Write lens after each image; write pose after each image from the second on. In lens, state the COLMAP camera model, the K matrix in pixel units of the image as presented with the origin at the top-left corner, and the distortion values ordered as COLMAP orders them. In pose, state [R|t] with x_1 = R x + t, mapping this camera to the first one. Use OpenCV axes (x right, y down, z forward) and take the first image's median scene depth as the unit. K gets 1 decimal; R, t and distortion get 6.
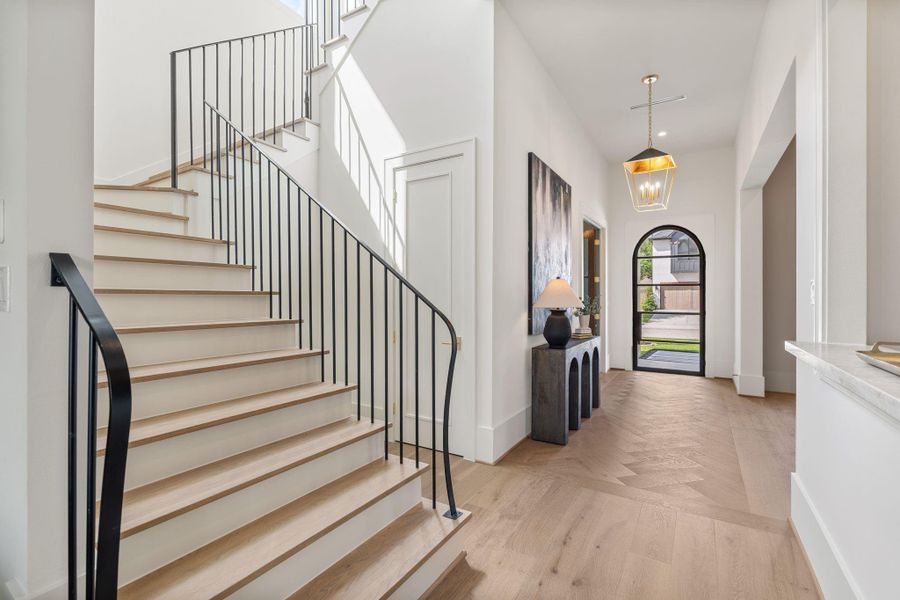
lens RADIAL K [[404.8, 0, 454.8], [0, 404.8, 298.2], [0, 0, 1]] dist [-0.000865, 0.000090]
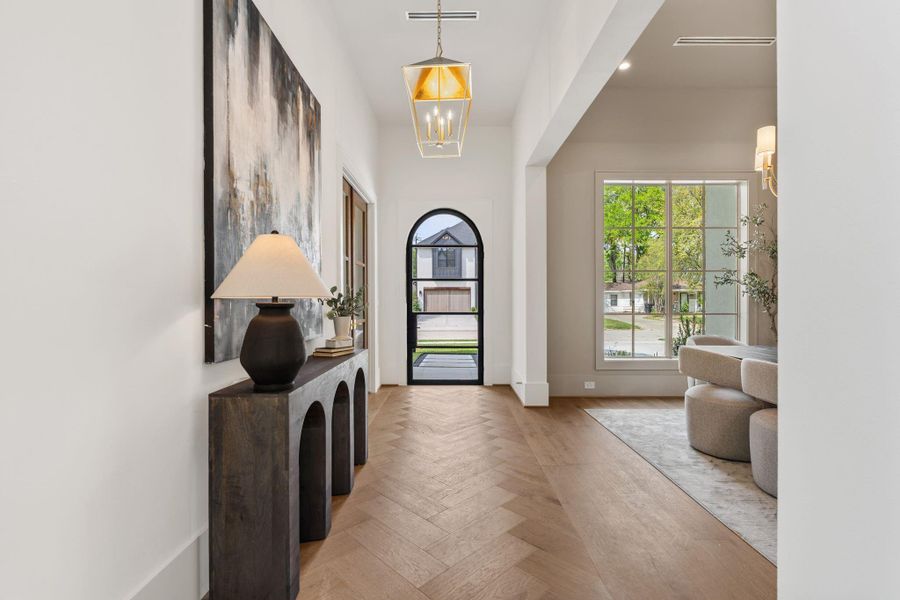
lens RADIAL K [[407.4, 0, 449.6], [0, 407.4, 297.5], [0, 0, 1]] dist [0.000615, 0.000109]
pose [[0.858537, 0.001900, 0.512748, 0.139755], [0.005313, 0.999906, -0.012601, 0.021247], [-0.512724, 0.013543, 0.858447, 0.375798]]
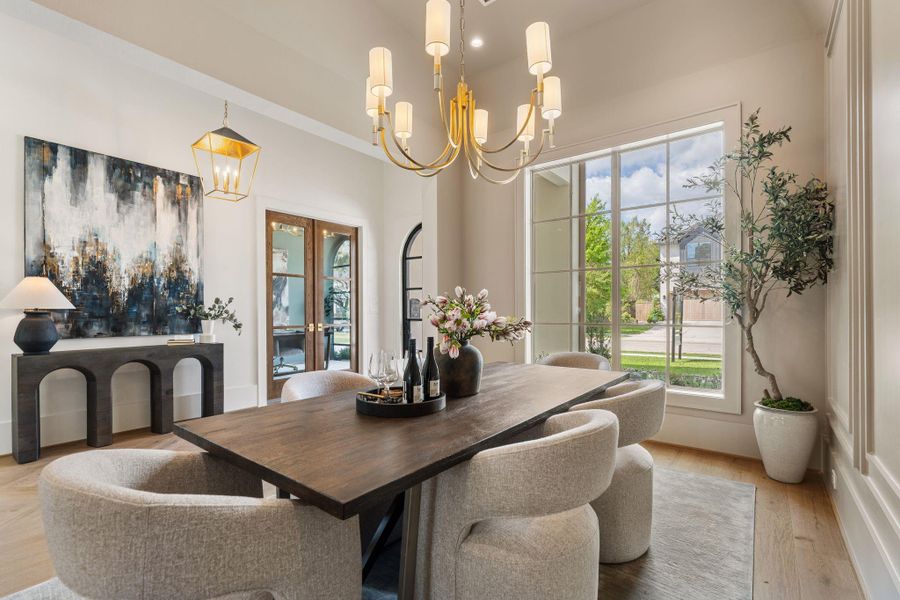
lens RADIAL K [[412.8, 0, 450.6], [0, 412.8, 307.2], [0, 0, 1]] dist [-0.001688, -0.000140]
pose [[0.994342, -0.004121, -0.106151, 0.938113], [0.003614, 0.999981, -0.004962, 0.019383], [0.106169, 0.004550, 0.994338, 0.142262]]
